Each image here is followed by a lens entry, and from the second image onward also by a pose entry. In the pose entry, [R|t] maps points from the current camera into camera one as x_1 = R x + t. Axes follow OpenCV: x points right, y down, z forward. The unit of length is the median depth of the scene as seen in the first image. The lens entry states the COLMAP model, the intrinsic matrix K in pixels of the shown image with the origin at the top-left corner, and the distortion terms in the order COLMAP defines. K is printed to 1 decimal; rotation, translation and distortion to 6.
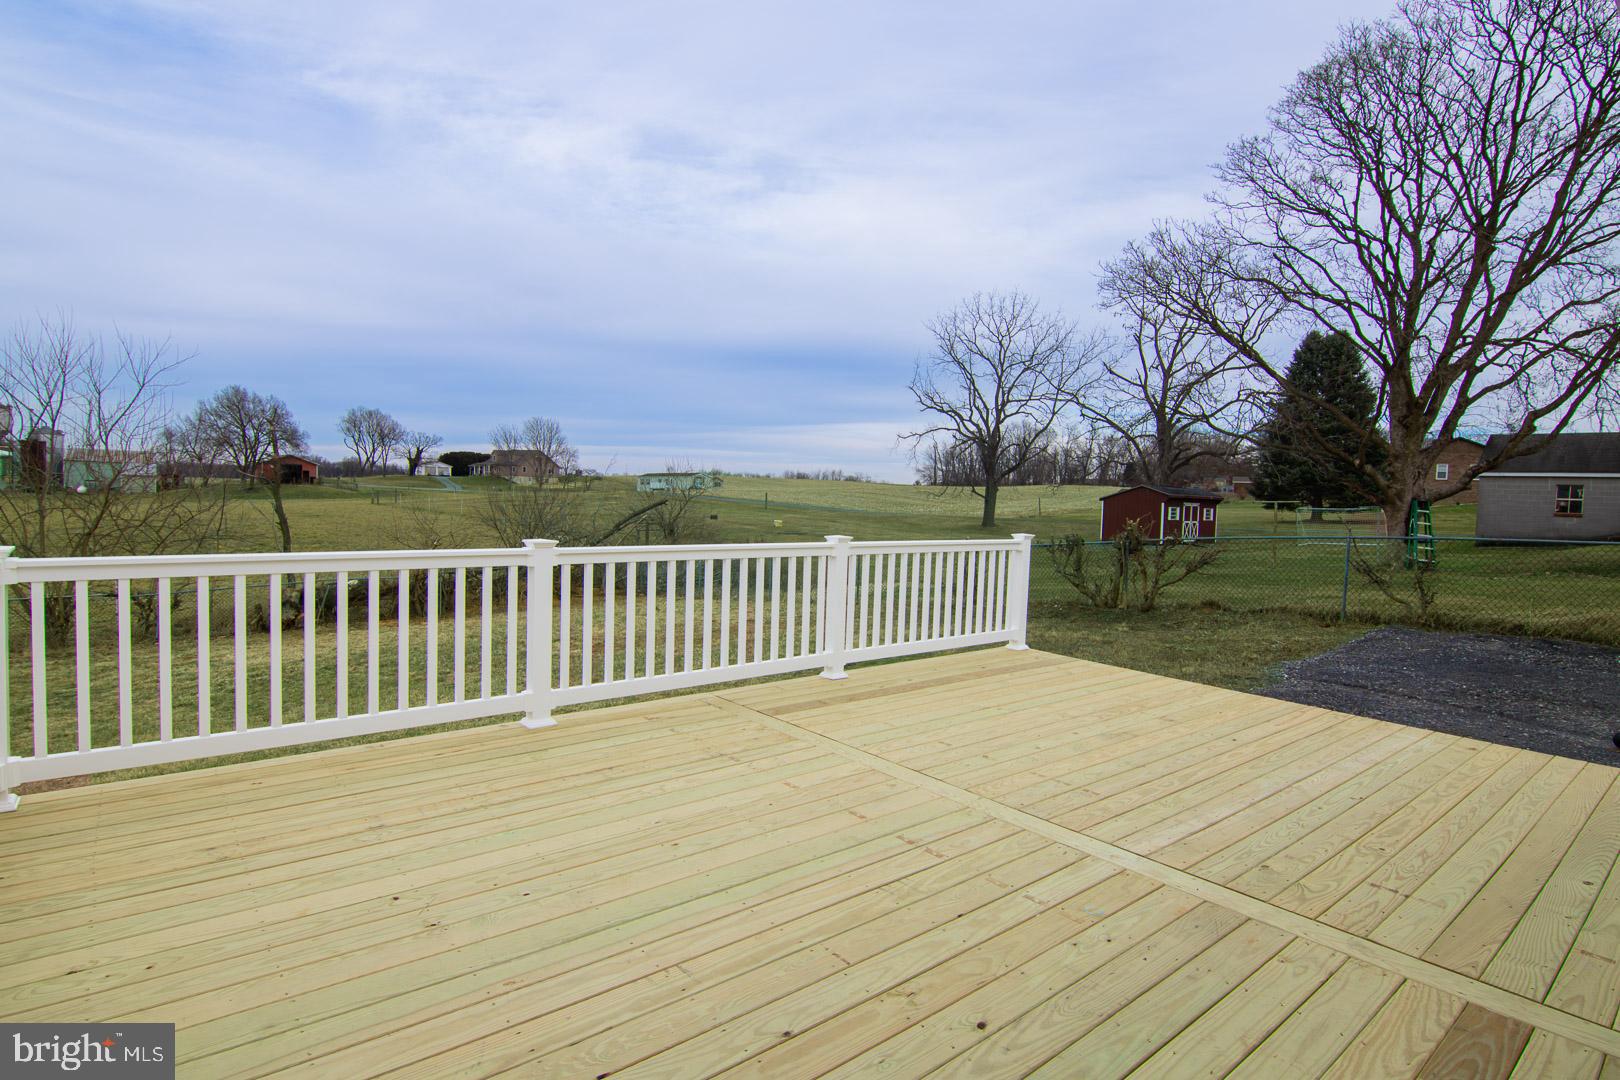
lens RADIAL K [[839.8, 0, 817.7], [0, 839.8, 536.0], [0, 0, 1]] dist [-0.019302, -0.001114]
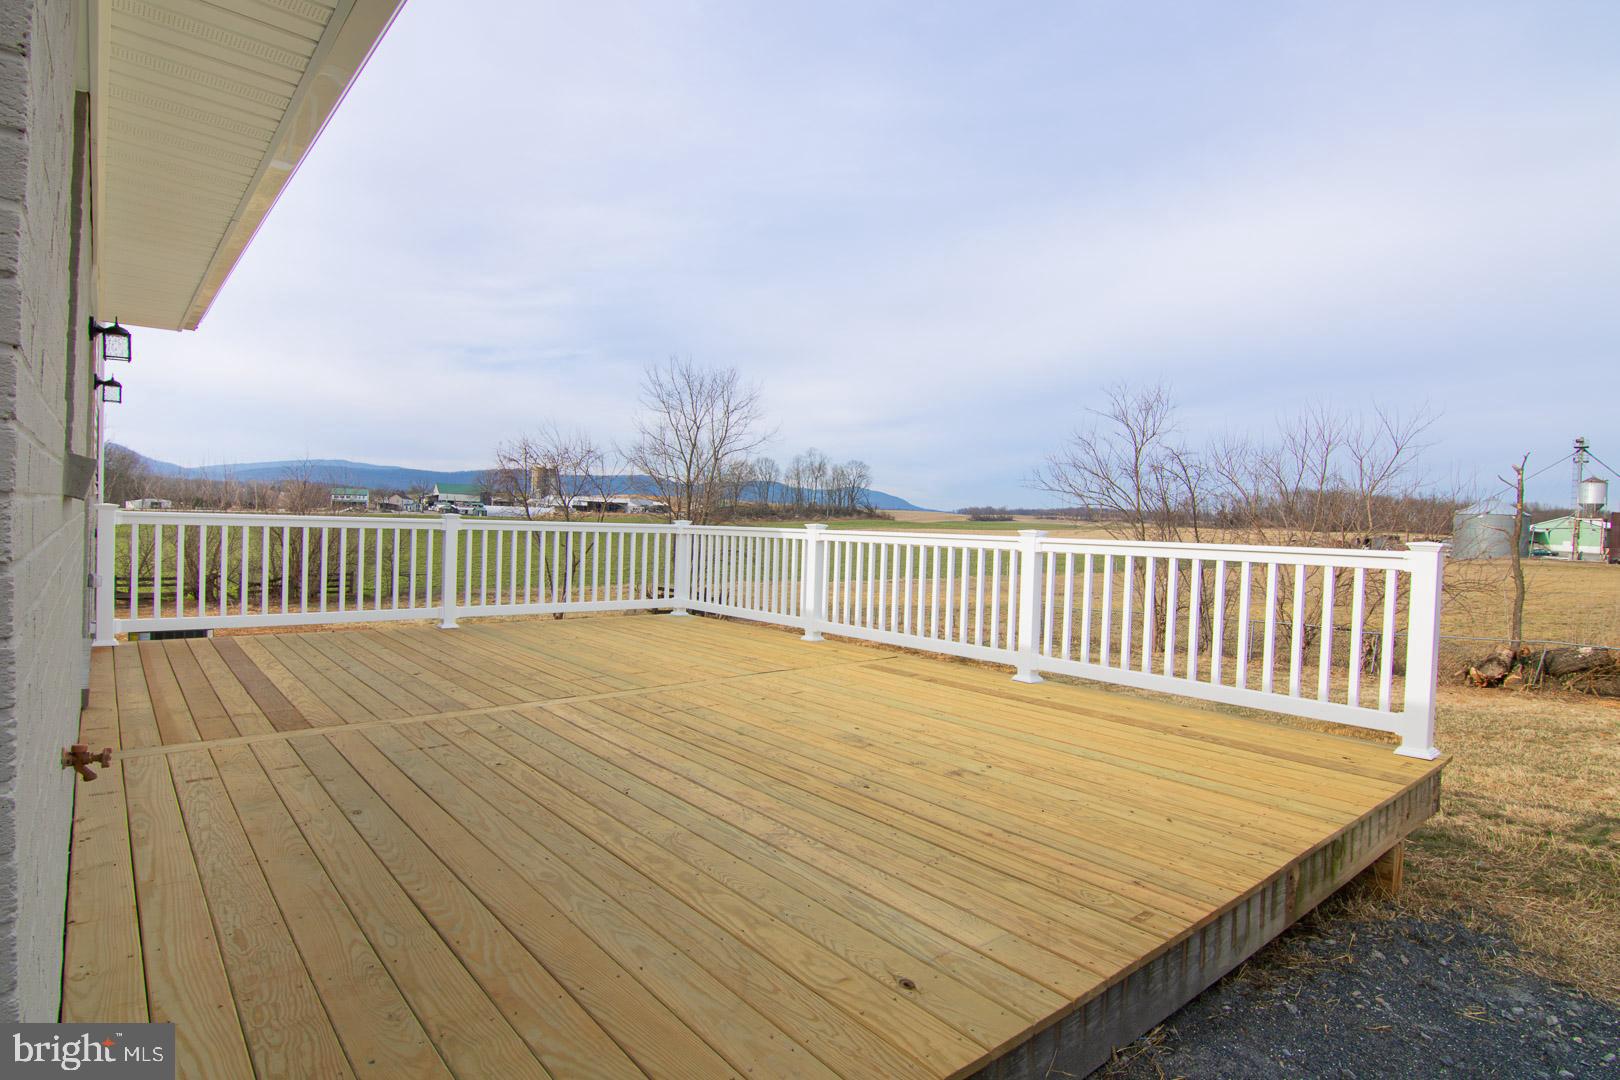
lens RADIAL K [[829.1, 0, 806.2], [0, 829.1, 540.1], [0, 0, 1]] dist [-0.002136, -0.011924]
pose [[0.003474, -0.013995, -0.999896, 1.349383], [-0.076647, 0.996957, -0.014220, 0.062482], [0.997052, 0.076688, 0.002390, 1.062235]]
